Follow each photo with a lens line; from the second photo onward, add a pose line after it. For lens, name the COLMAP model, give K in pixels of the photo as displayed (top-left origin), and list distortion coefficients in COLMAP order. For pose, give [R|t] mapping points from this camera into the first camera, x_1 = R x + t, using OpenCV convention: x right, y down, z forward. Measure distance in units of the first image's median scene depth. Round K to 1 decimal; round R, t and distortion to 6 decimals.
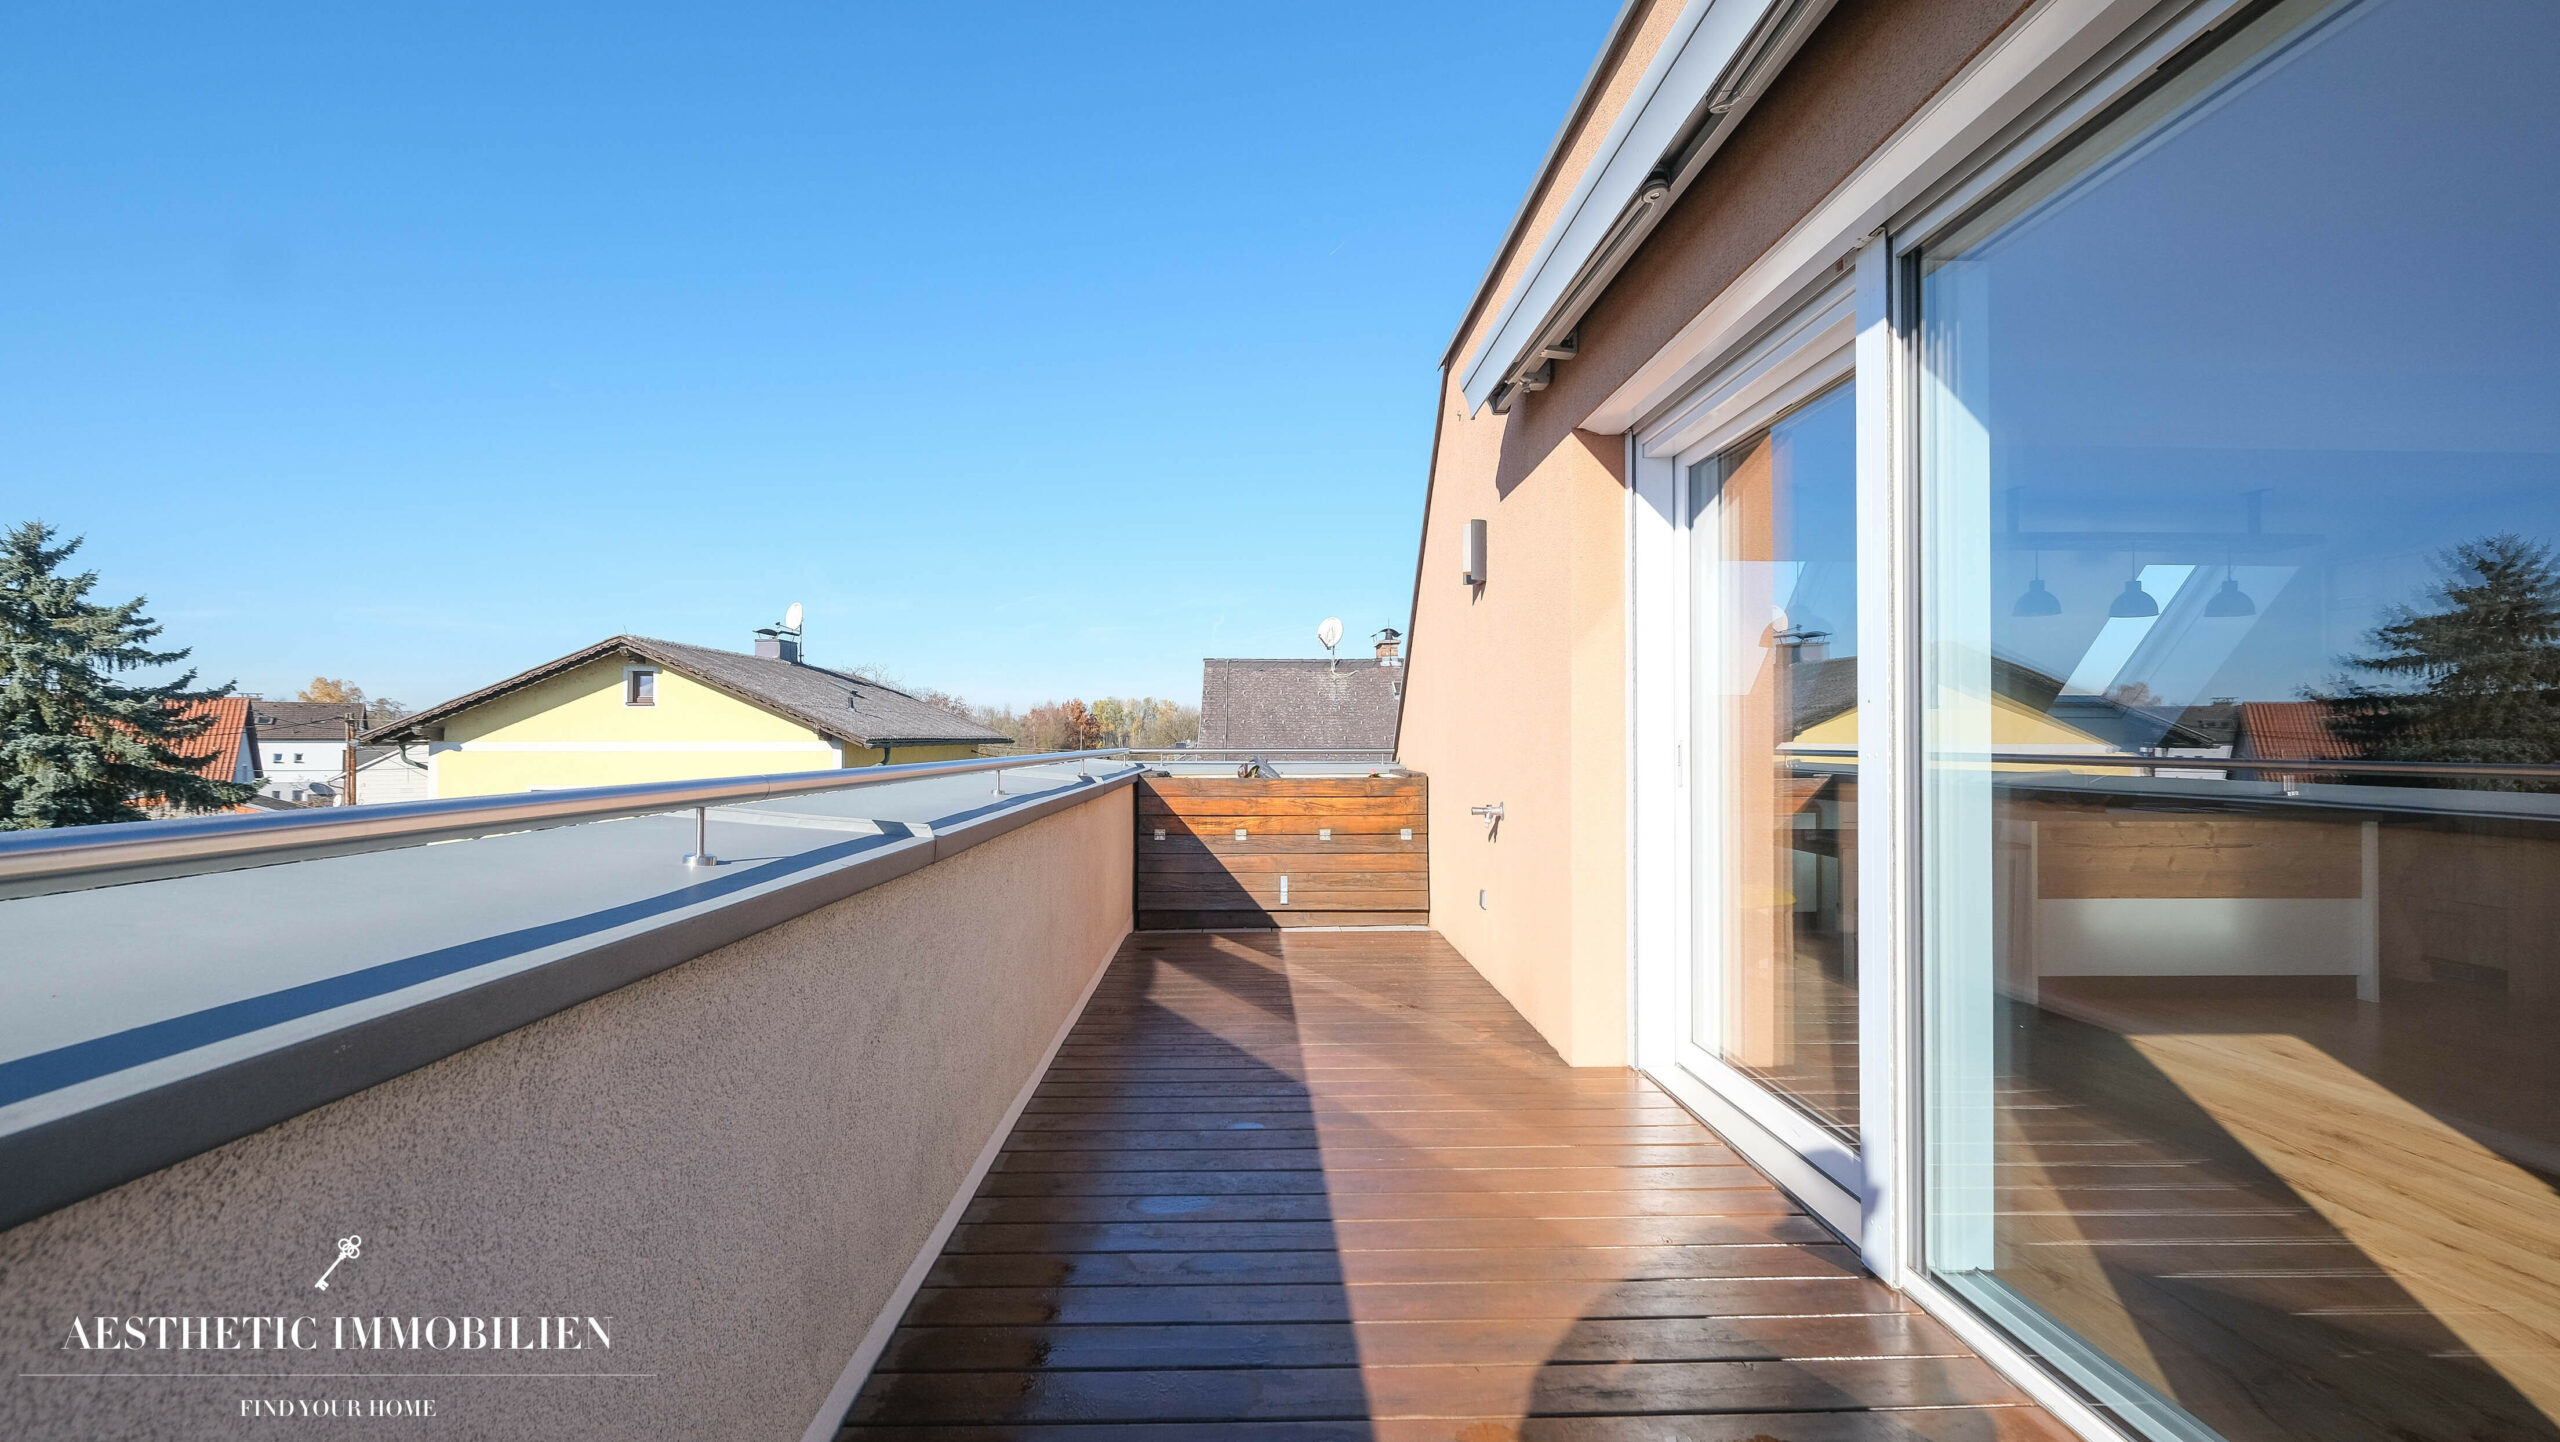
lens RADIAL K [[1150.2, 0, 1279.9], [0, 1150.2, 718.8], [0, 0, 1]] dist [0.007756, 0.000172]
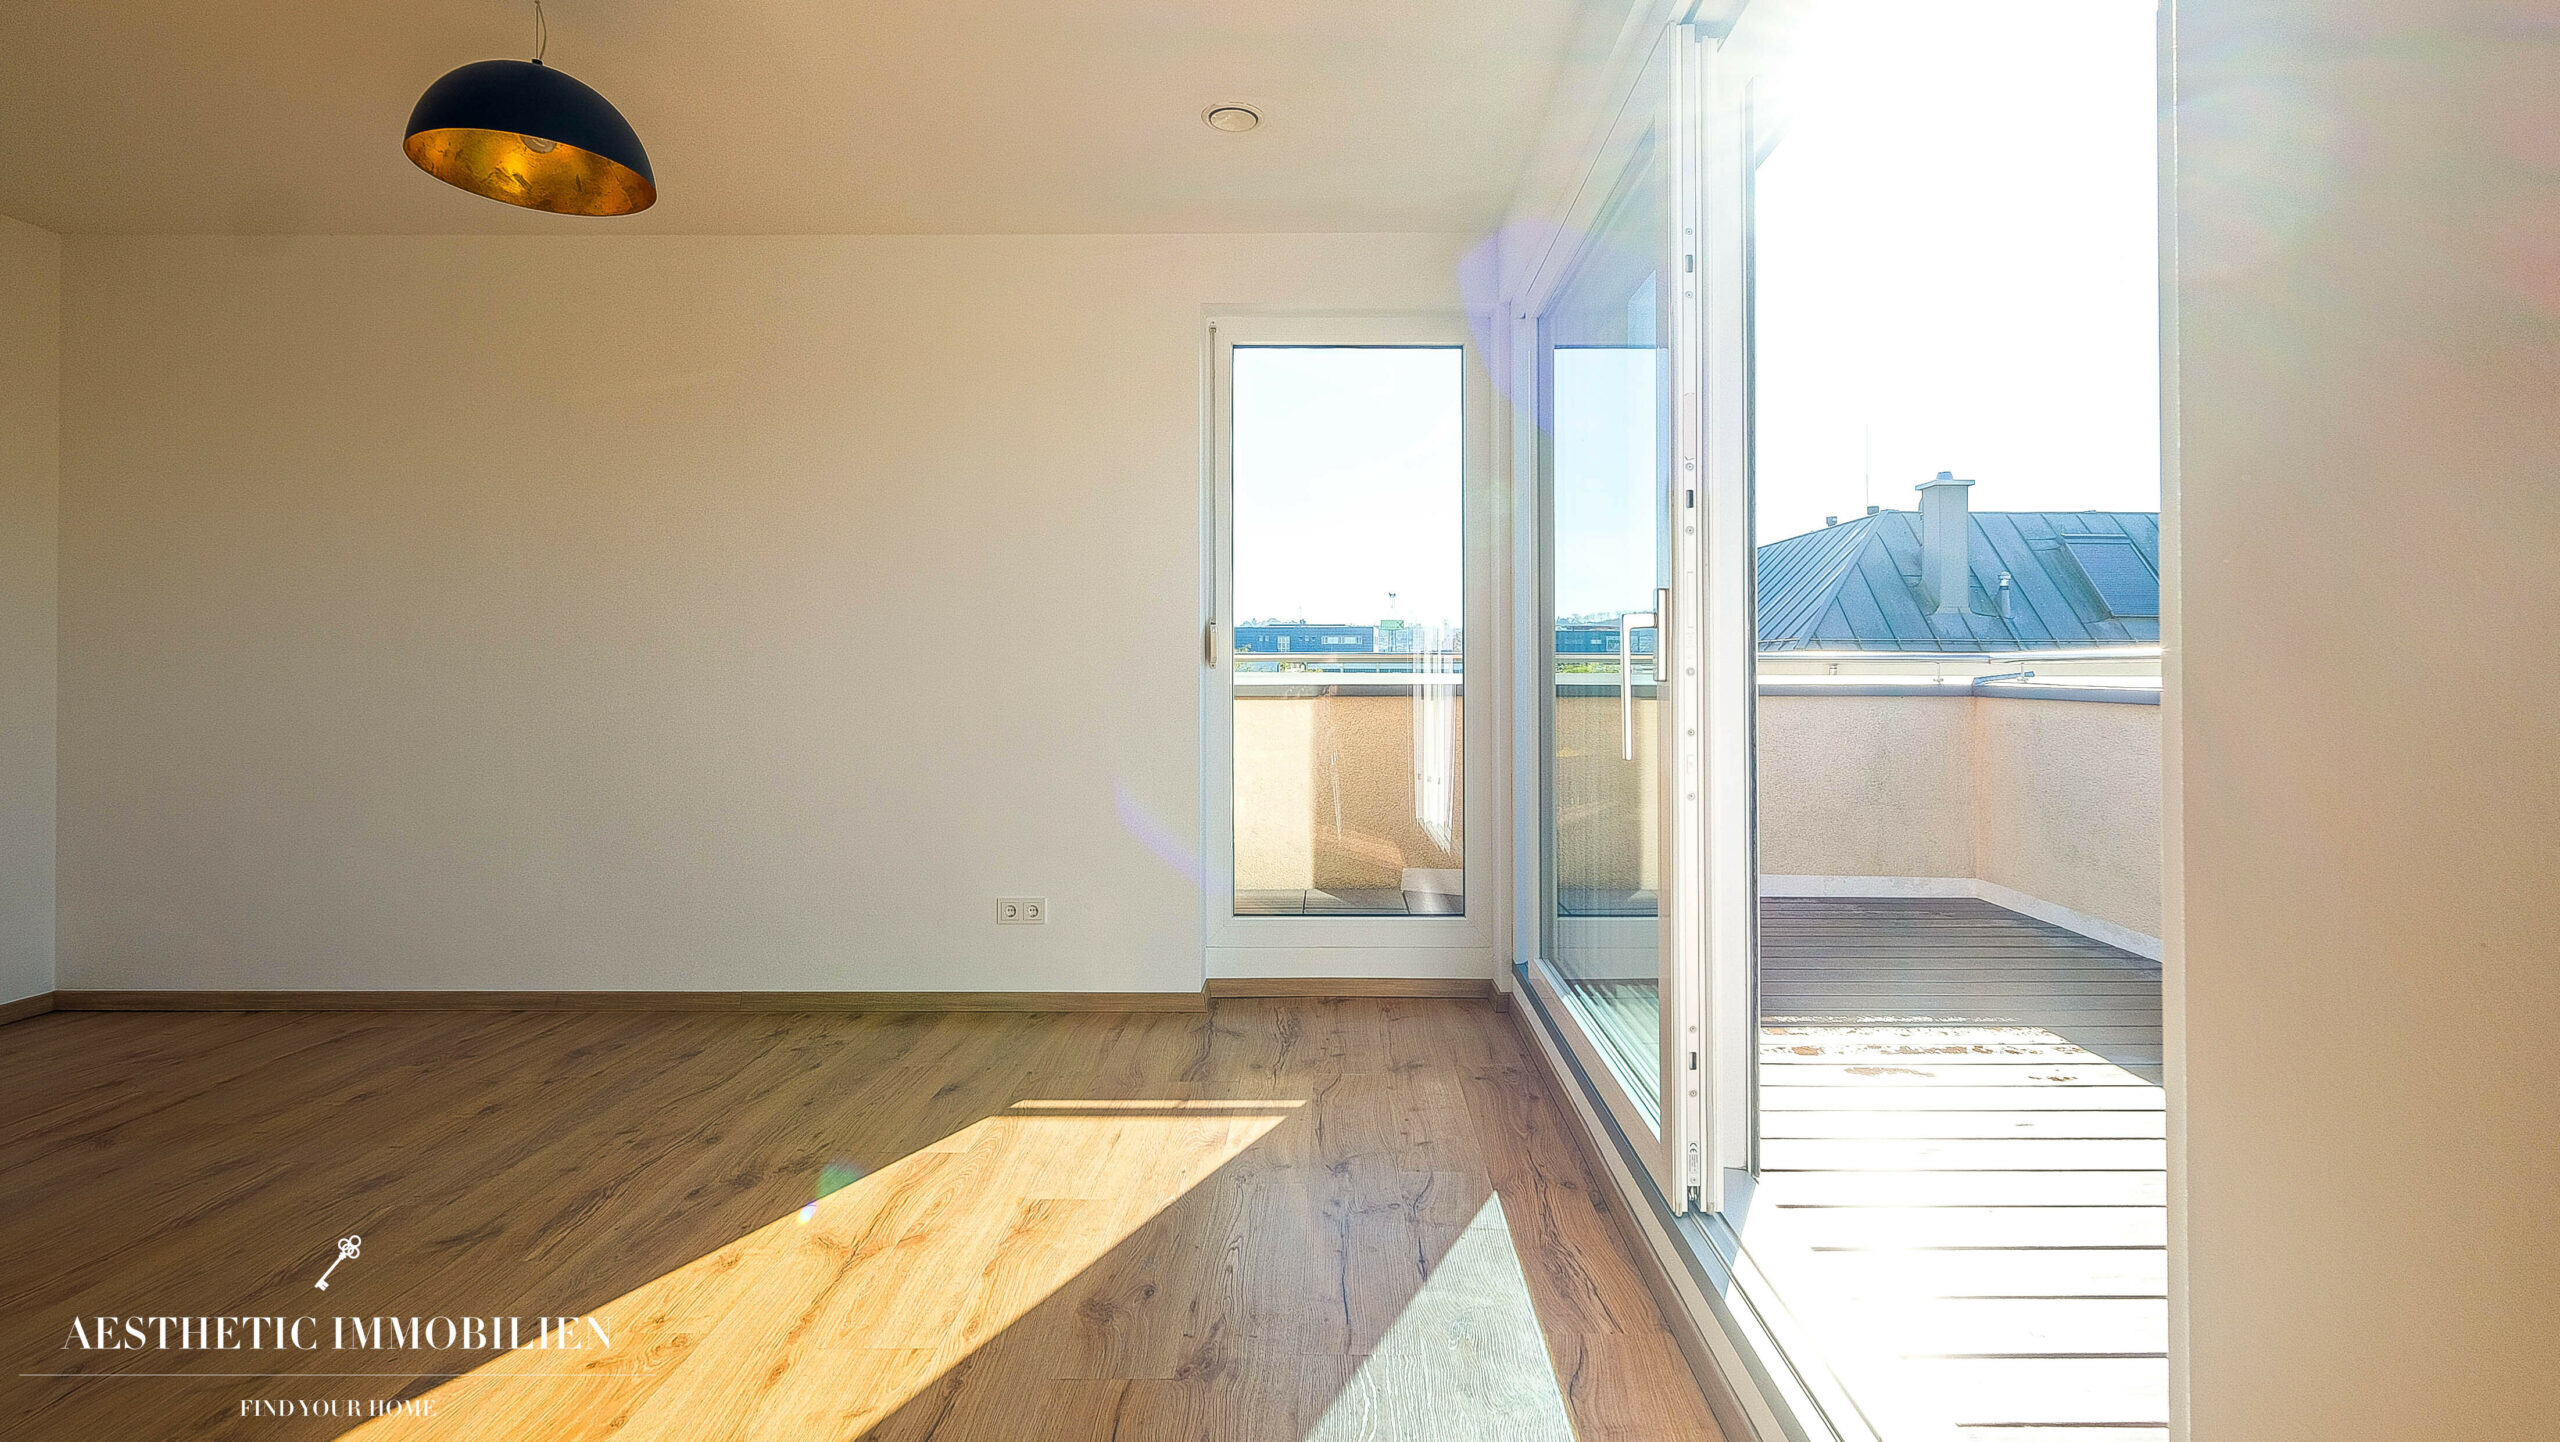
lens RADIAL K [[1150.2, 0, 1273.5], [0, 1150.2, 717.7], [0, 0, 1]] dist [0.007756, 0.000172]
pose [[-0.998222, 0.006875, 0.059201, 0.361524], [0.006727, 0.999974, -0.002692, 0.053214], [-0.059218, -0.002289, -0.998242, 0.832295]]
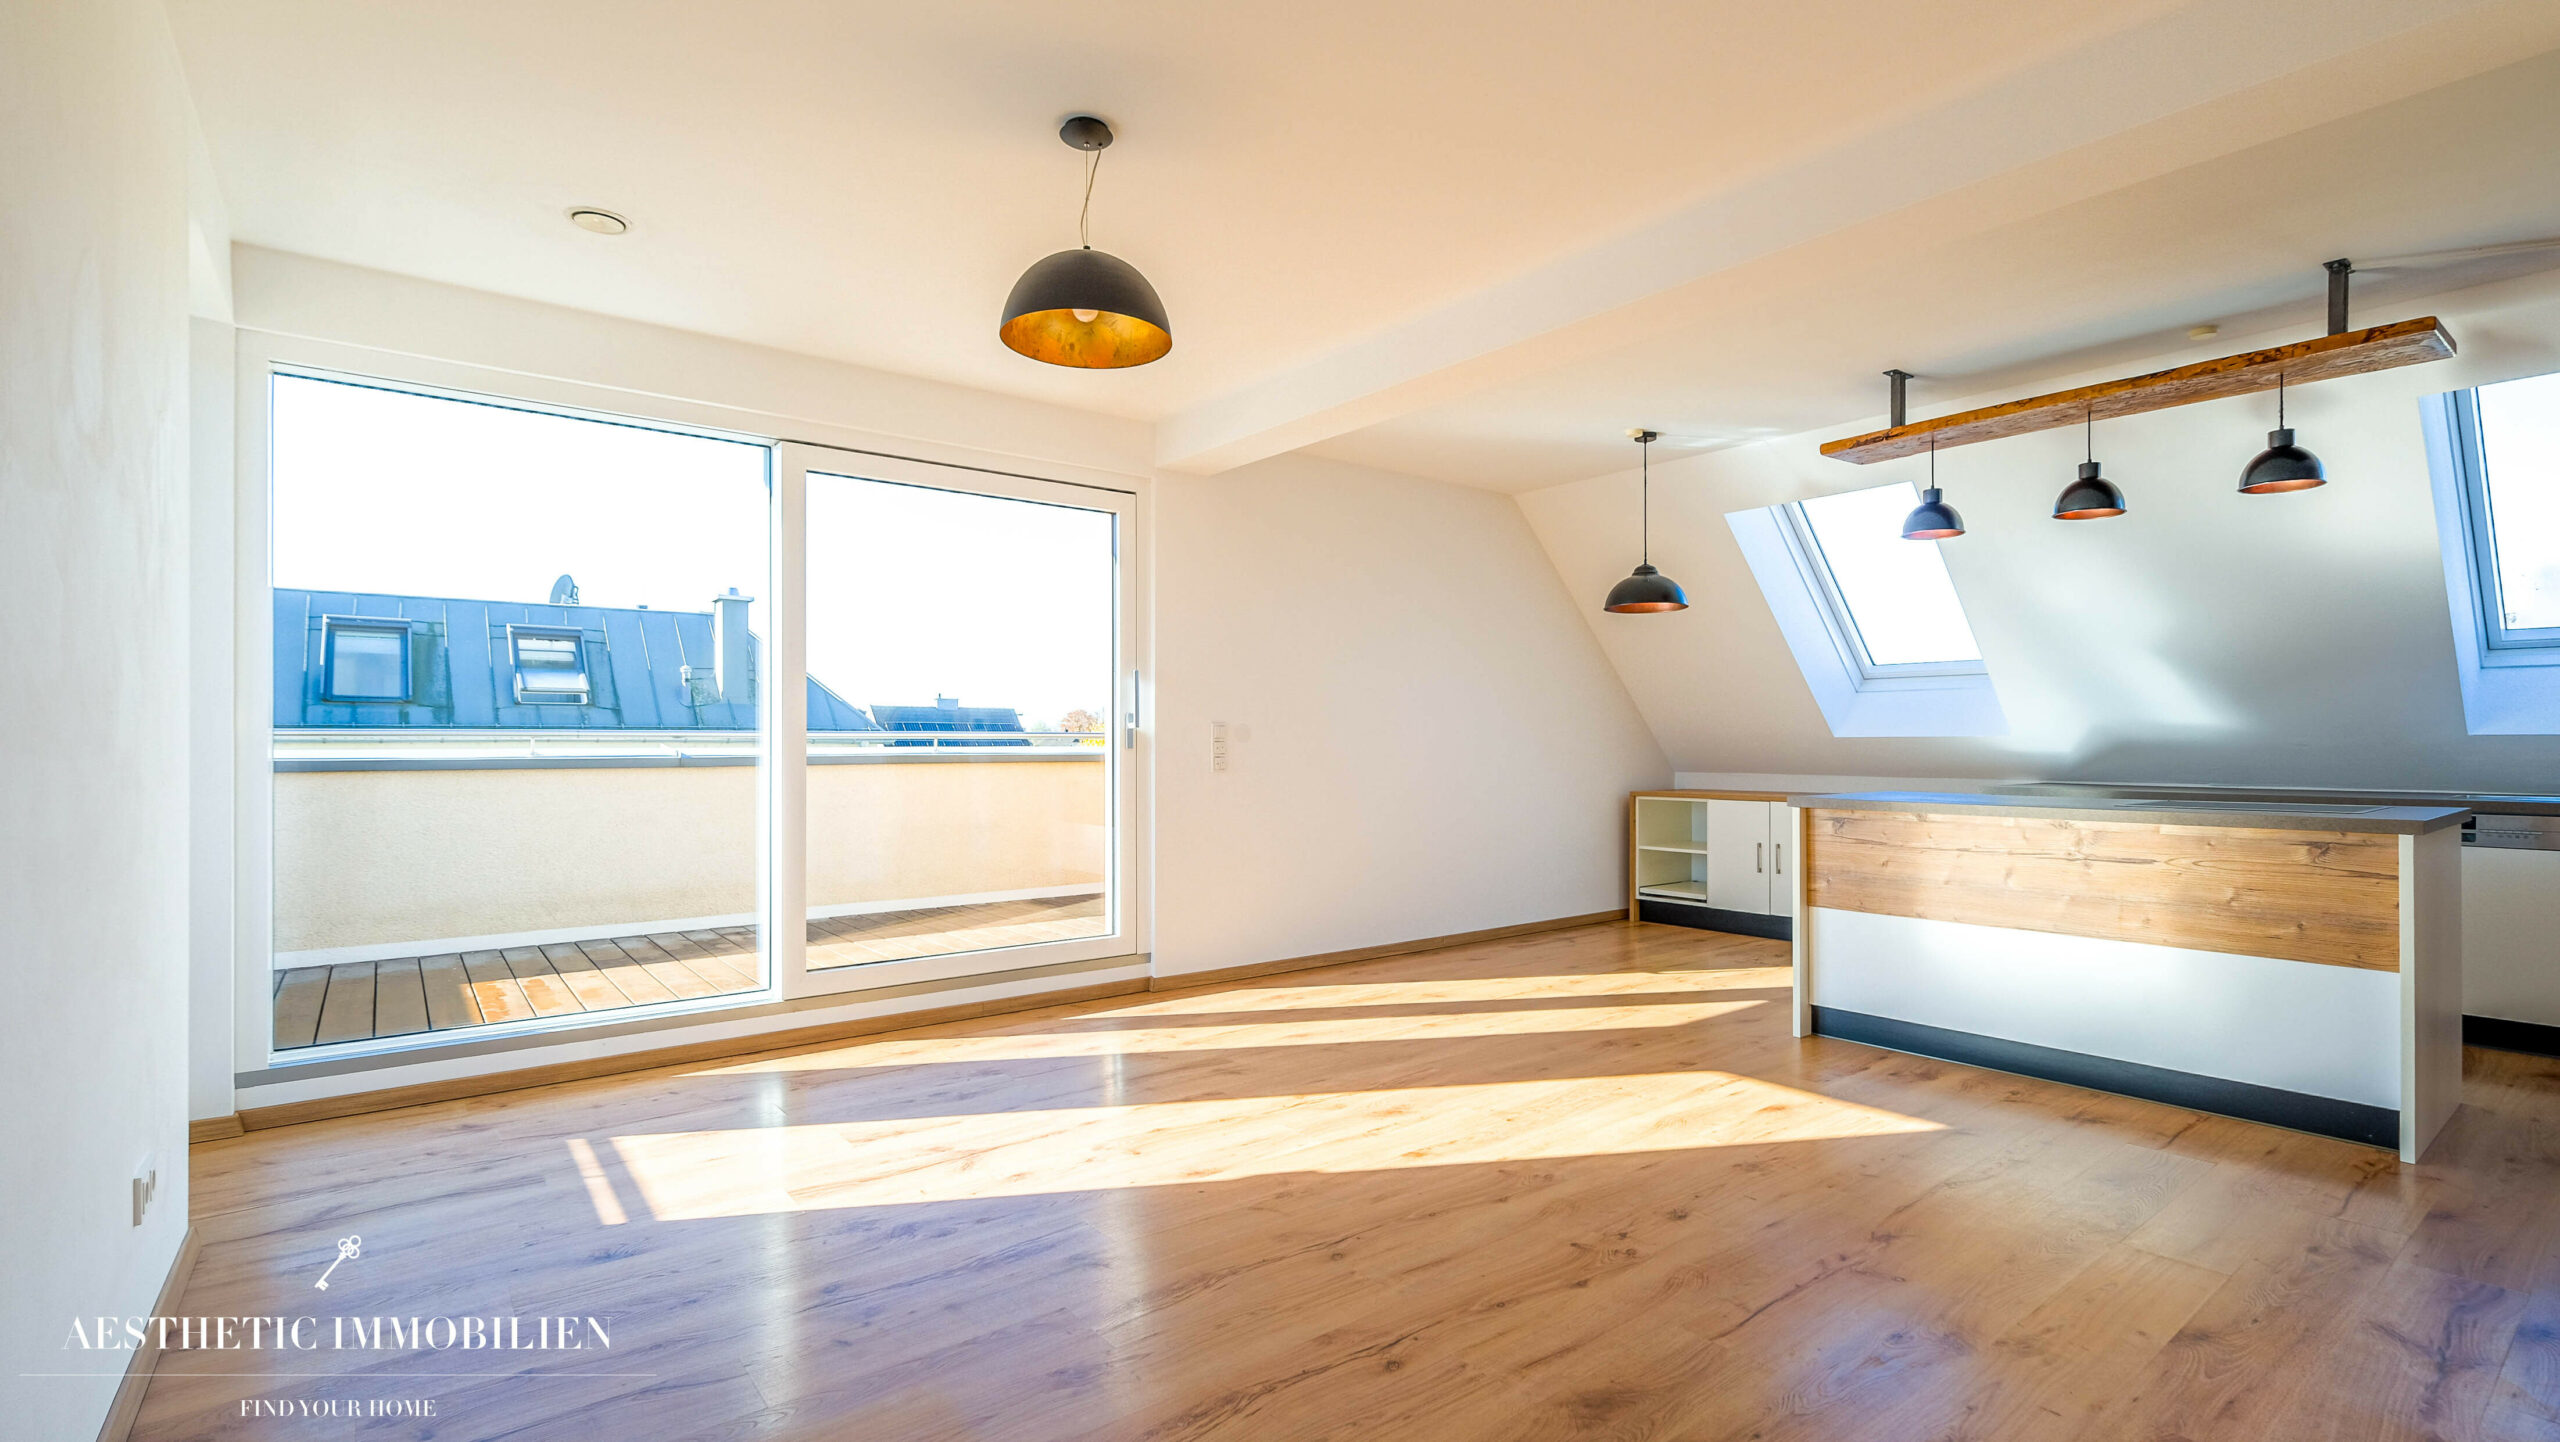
lens RADIAL K [[1150.2, 0, 1276.0], [0, 1150.2, 733.8], [0, 0, 1]] dist [0.007756, 0.000172]
pose [[0.587791, -0.006872, -0.808983, 1.072335], [0.018260, 0.999822, 0.004775, 0.027939], [0.808806, -0.017579, 0.587812, 0.243206]]
